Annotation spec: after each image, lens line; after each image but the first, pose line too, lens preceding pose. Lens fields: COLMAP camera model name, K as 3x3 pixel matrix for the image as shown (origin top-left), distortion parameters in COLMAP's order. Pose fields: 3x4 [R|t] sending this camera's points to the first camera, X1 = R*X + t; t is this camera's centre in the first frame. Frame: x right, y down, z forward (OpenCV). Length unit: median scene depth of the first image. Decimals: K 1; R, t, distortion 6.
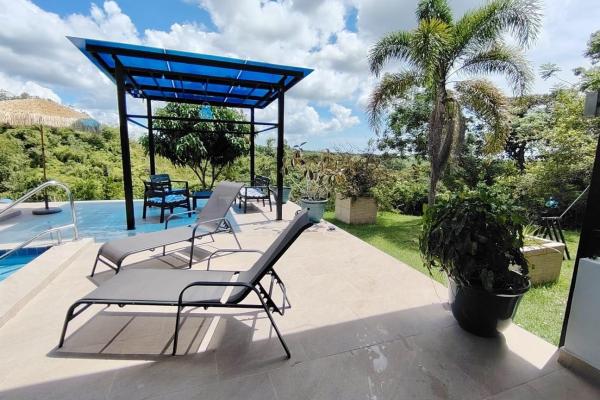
lens RADIAL K [[283.7, 0, 295.0], [0, 283.7, 201.3], [0, 0, 1]] dist [0.012222, -0.000365]
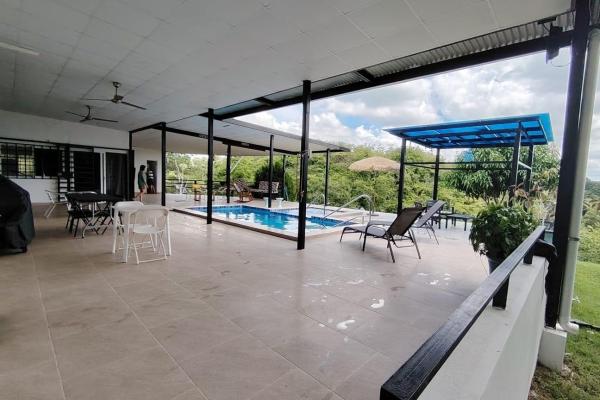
lens RADIAL K [[283.7, 0, 297.7], [0, 283.7, 199.1], [0, 0, 1]] dist [0.012222, -0.000365]
pose [[0.460891, 0.059156, -0.885483, 0.270853], [-0.178170, 0.983629, -0.027024, 0.035115], [0.869388, 0.170222, 0.463885, -0.147102]]
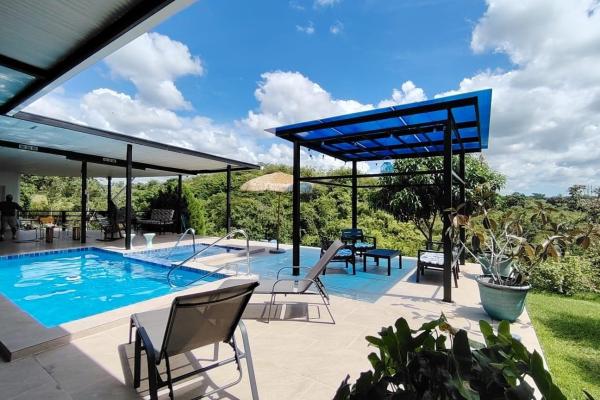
lens RADIAL K [[283.7, 0, 288.9], [0, 283.7, 203.3], [0, 0, 1]] dist [0.012222, -0.000365]
pose [[0.591424, -0.016781, -0.806186, 0.137446], [-0.129478, 0.984834, -0.115486, -0.020555], [0.795897, 0.172685, 0.580282, 0.110161]]
